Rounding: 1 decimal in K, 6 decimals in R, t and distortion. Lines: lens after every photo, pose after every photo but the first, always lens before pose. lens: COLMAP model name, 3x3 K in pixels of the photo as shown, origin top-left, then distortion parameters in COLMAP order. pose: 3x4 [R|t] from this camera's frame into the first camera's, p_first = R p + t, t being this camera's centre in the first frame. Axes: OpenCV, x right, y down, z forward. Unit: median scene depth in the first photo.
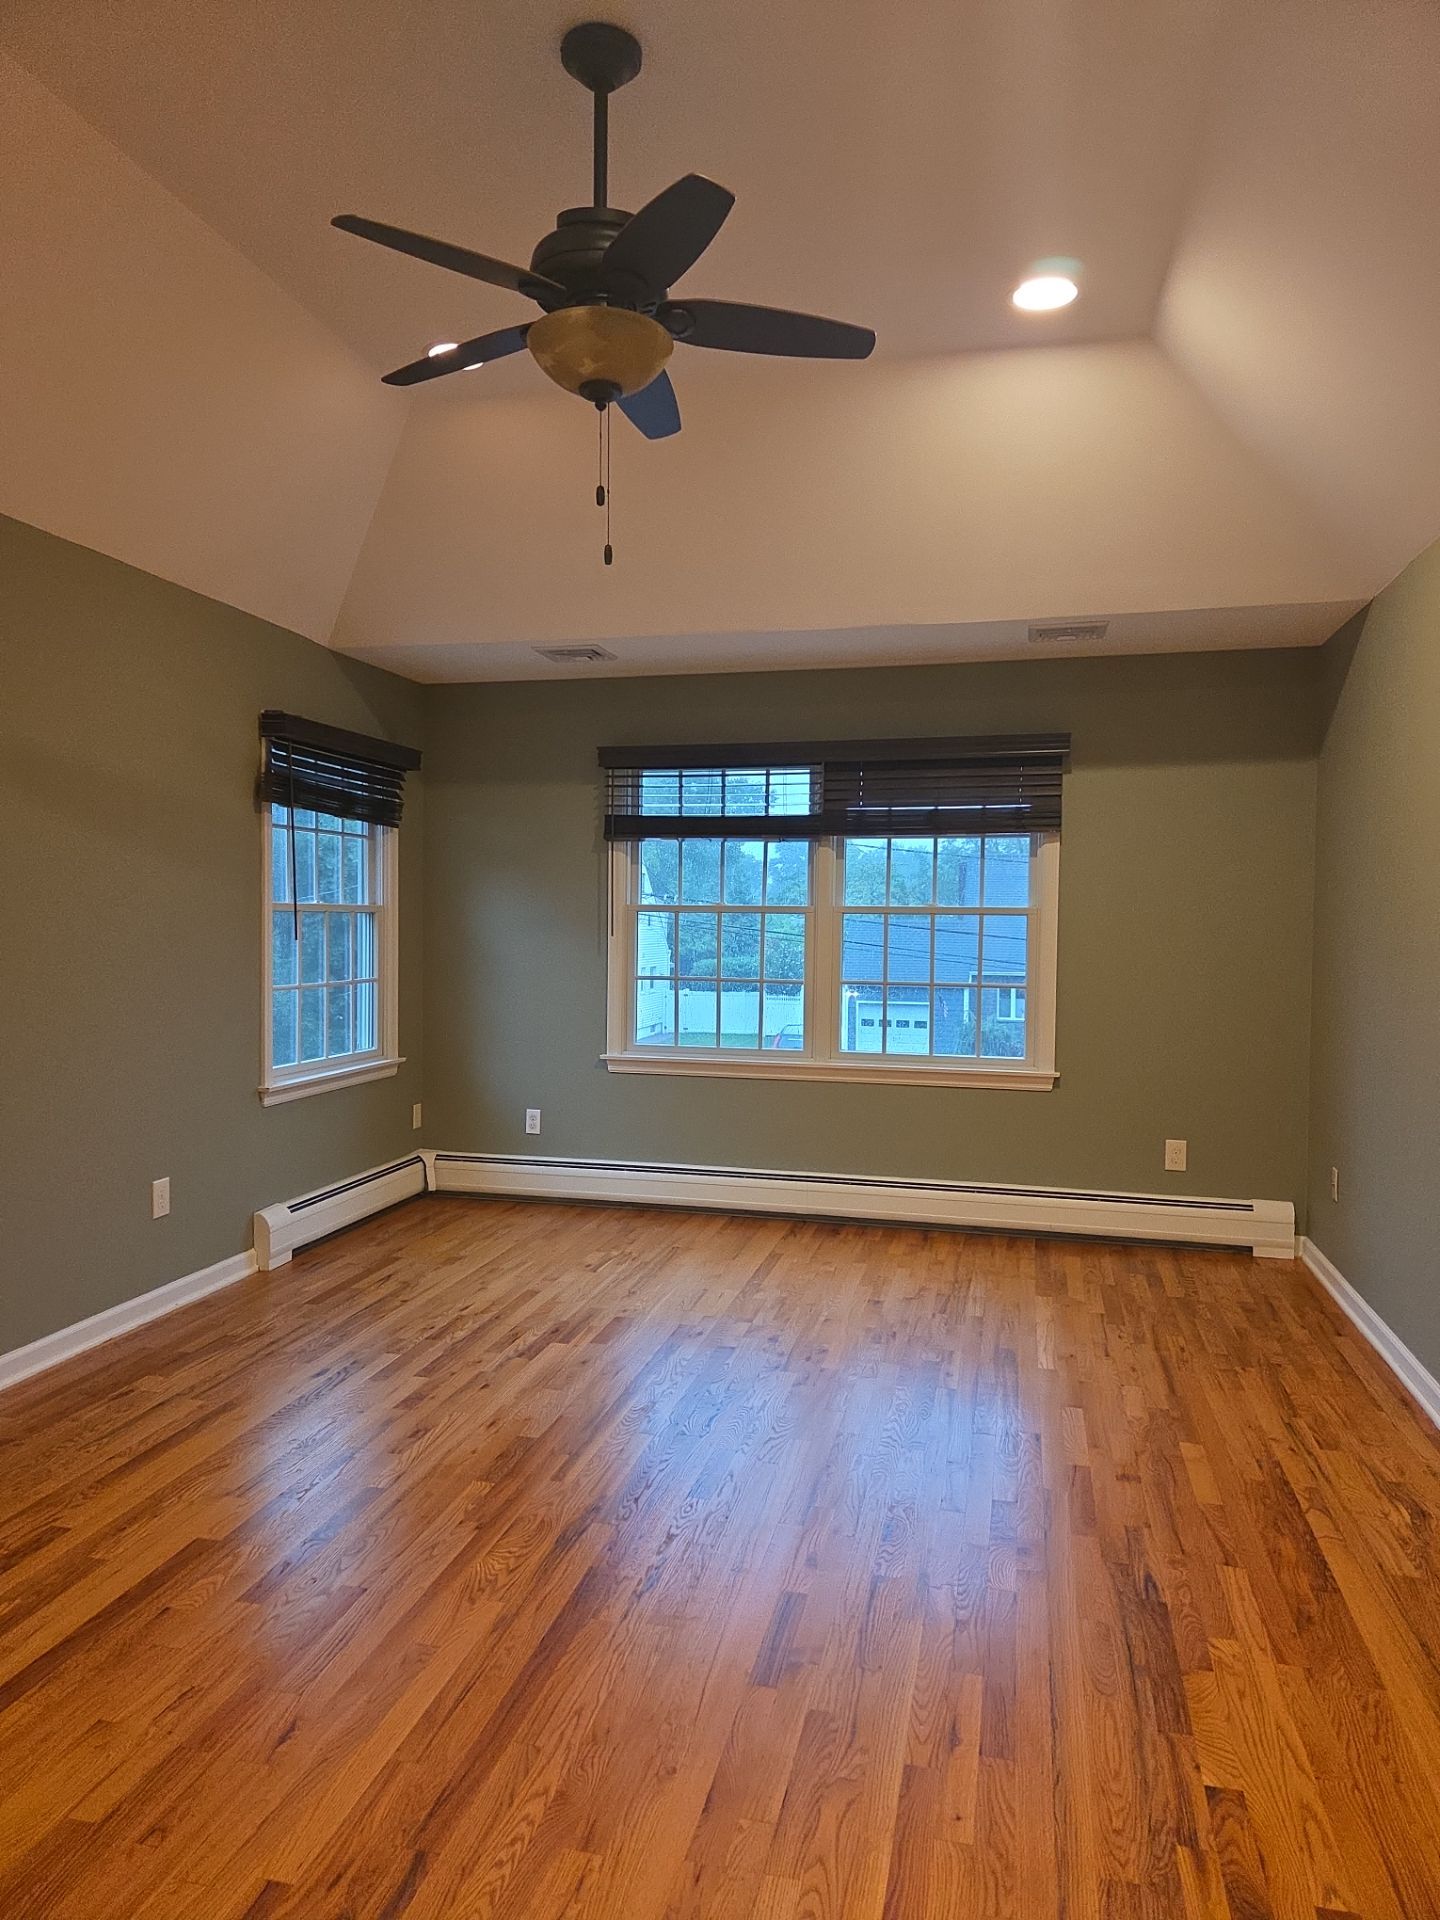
lens RADIAL K [[1242.2, 0, 720.0], [0, 1242.2, 960.0], [0, 0, 1]] dist [0.063622, -0.045737]
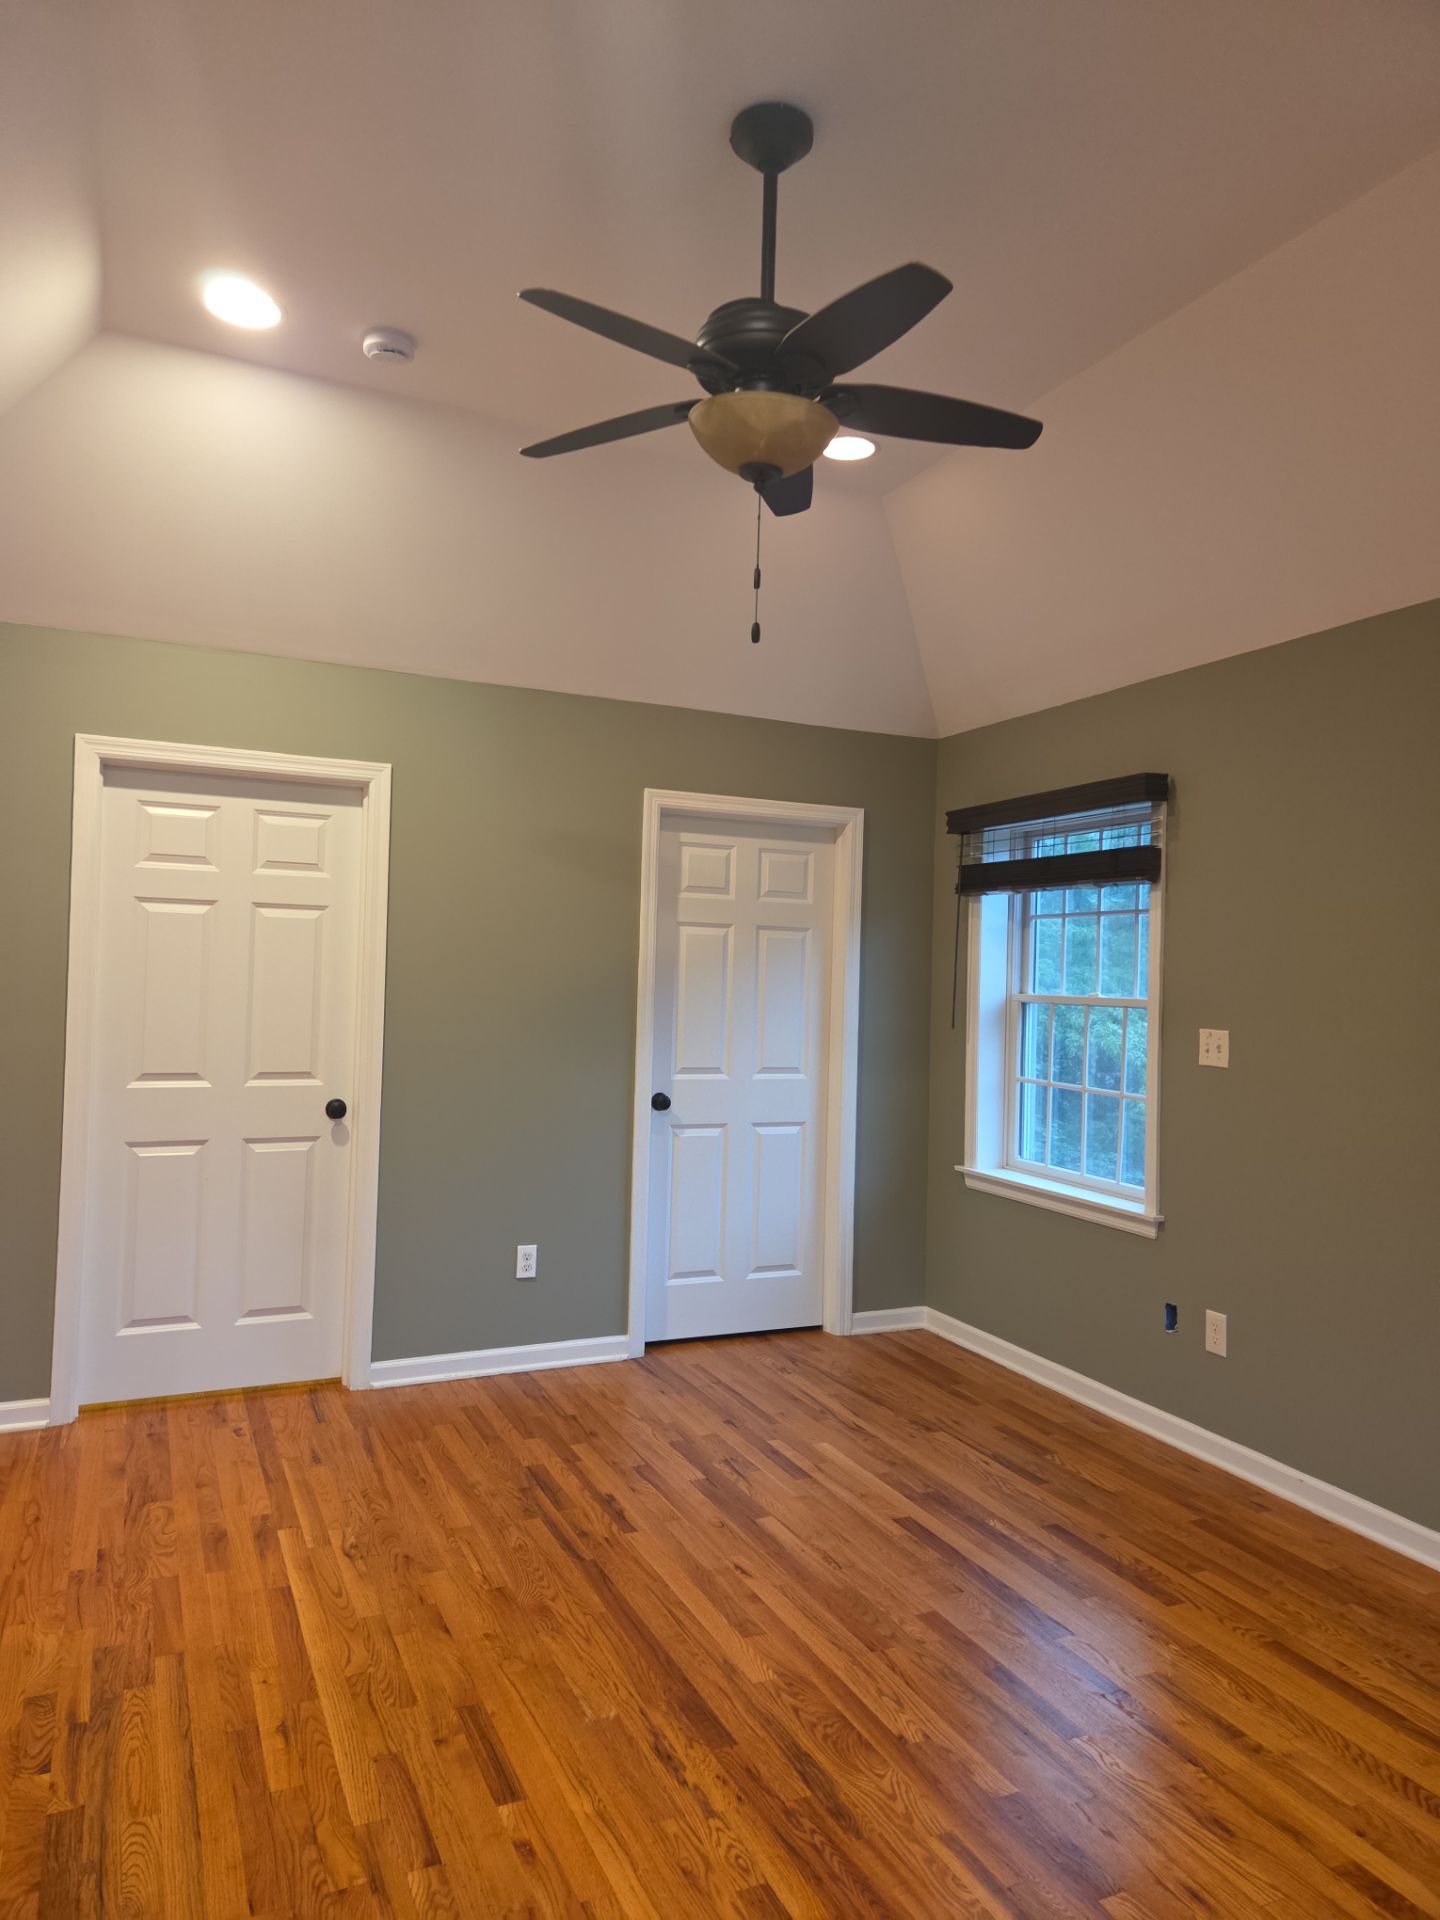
lens RADIAL K [[1242.2, 0, 720.0], [0, 1242.2, 960.0], [0, 0, 1]] dist [0.063622, -0.045737]
pose [[-0.776971, -0.039559, -0.628293, 0.606759], [-0.057439, 0.998316, 0.008176, -0.099848], [0.626911, 0.042441, -0.777934, 2.050062]]
